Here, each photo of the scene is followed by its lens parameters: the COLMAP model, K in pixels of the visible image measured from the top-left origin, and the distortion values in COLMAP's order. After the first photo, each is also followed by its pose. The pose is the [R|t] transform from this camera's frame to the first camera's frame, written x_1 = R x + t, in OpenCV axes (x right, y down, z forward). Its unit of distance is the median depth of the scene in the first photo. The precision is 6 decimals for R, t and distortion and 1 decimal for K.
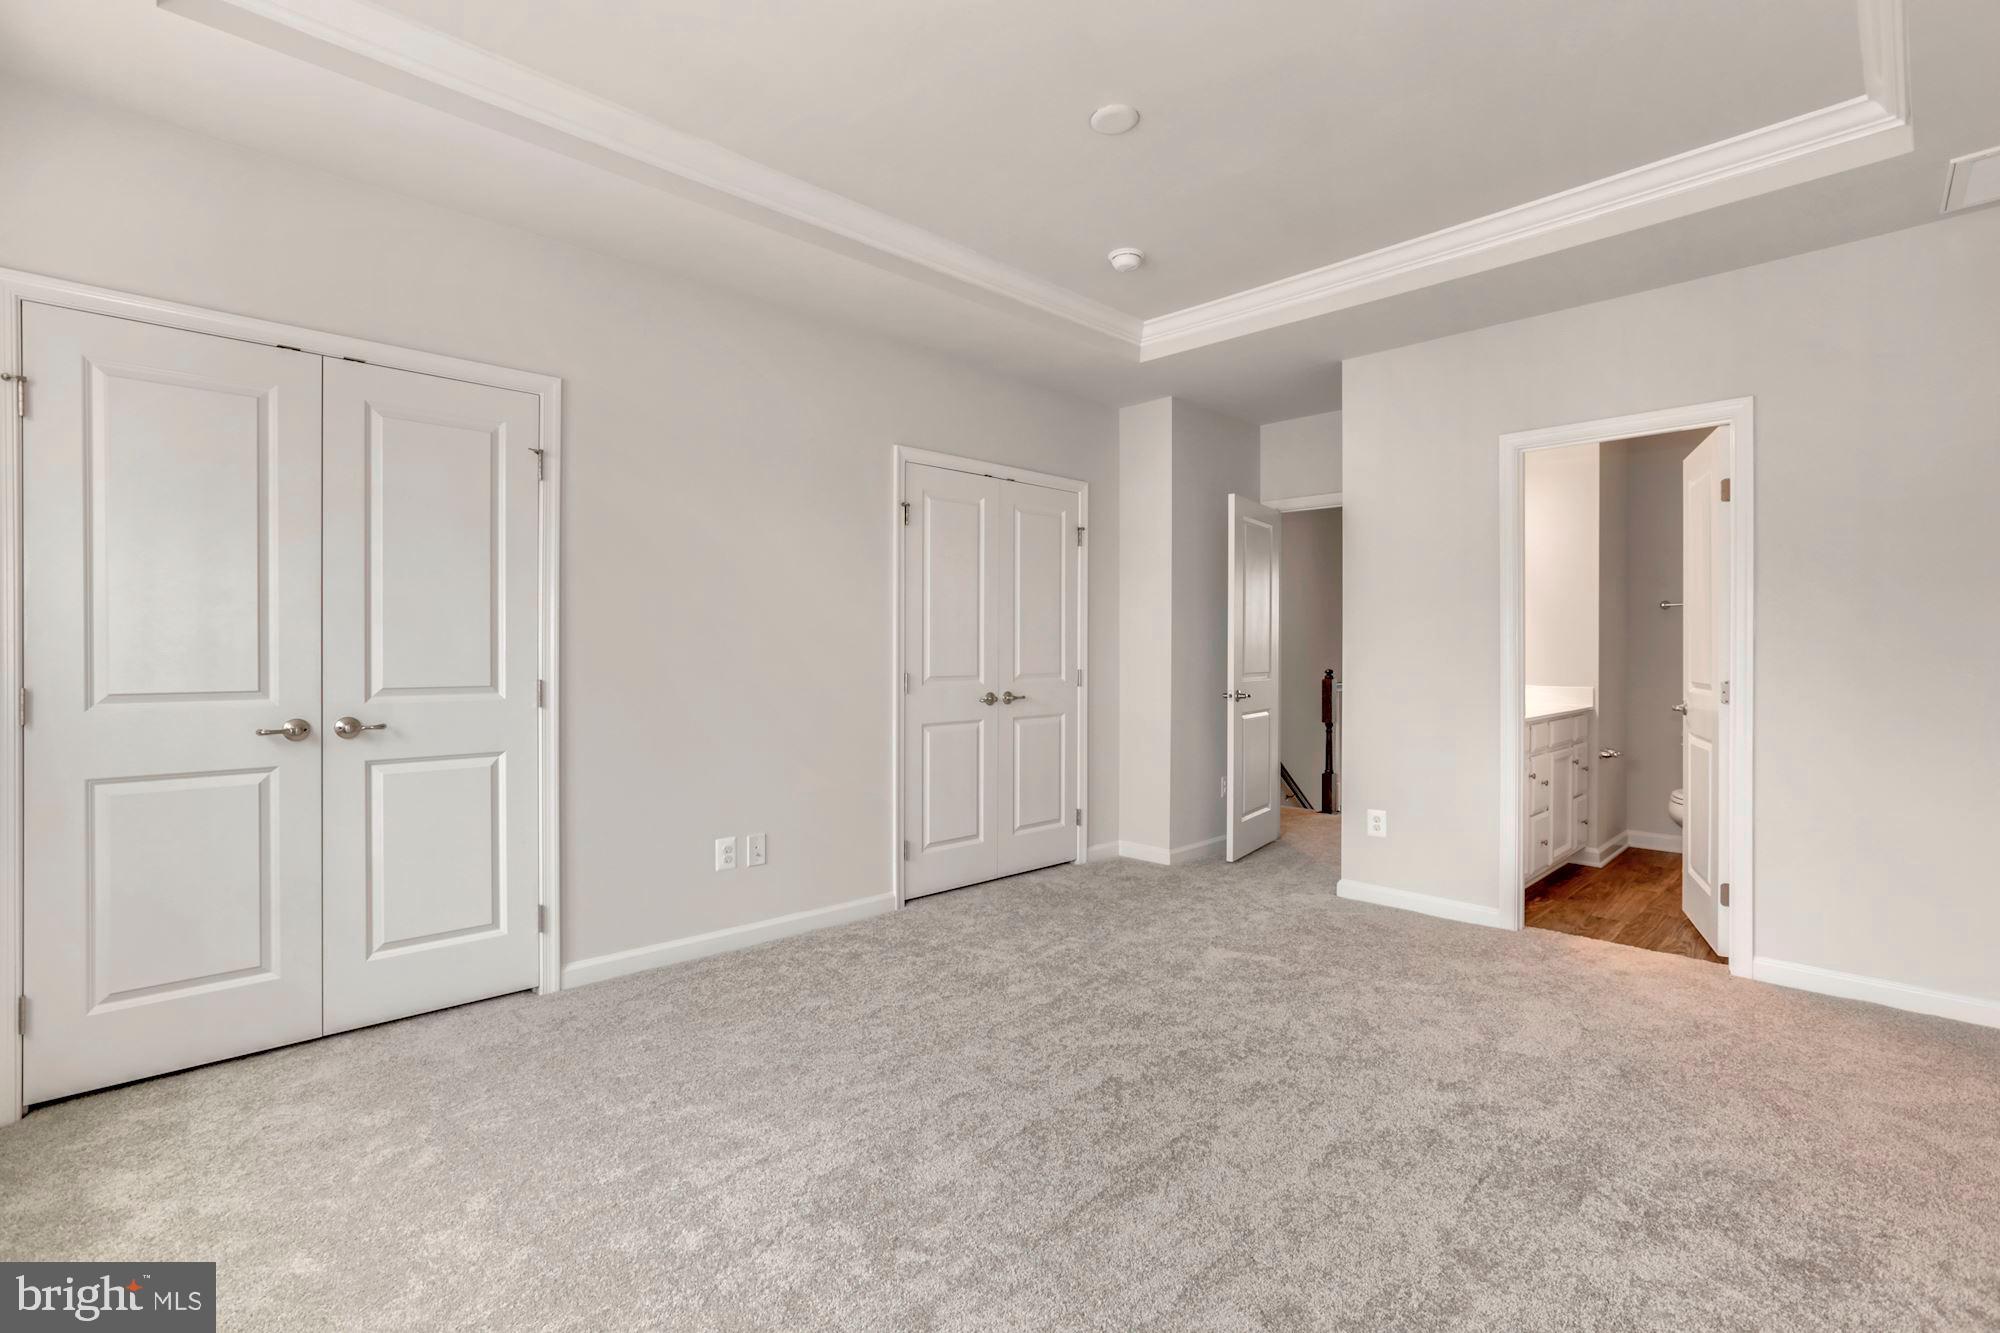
lens RADIAL K [[931.9, 0, 1007.9], [0, 931.9, 648.4], [0, 0, 1]] dist [-0.025069, 0.011565]
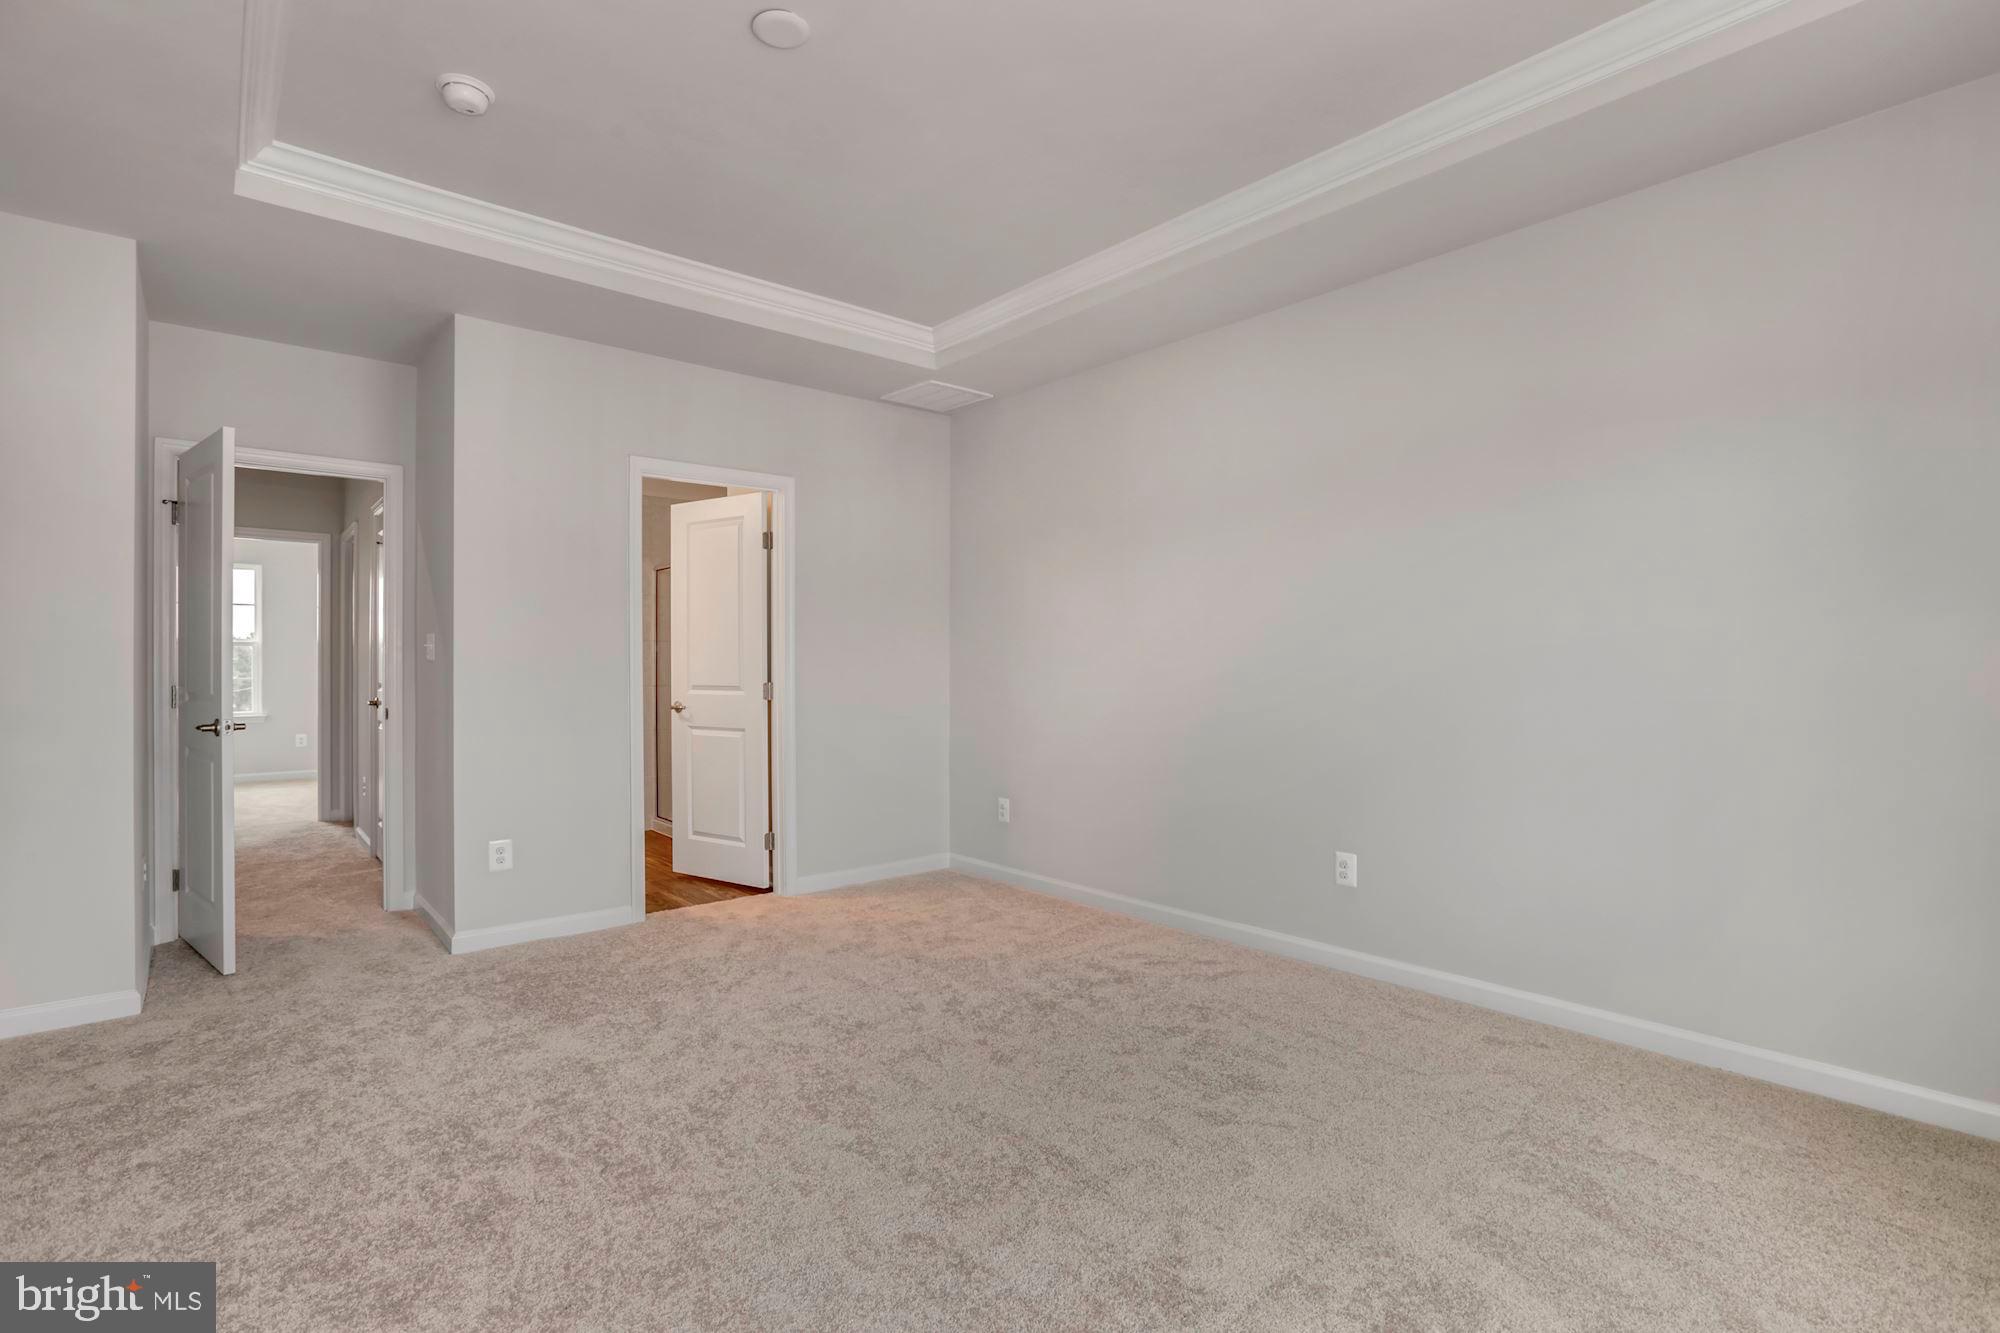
lens RADIAL K [[928.4, 0, 1003.6], [0, 928.4, 651.8], [0, 0, 1]] dist [-0.027708, 0.011702]
pose [[0.057966, 0.006985, 0.998294, -0.572848], [-0.003528, 0.999971, -0.006792, -0.000761], [-0.998312, -0.003128, 0.057989, 0.601152]]
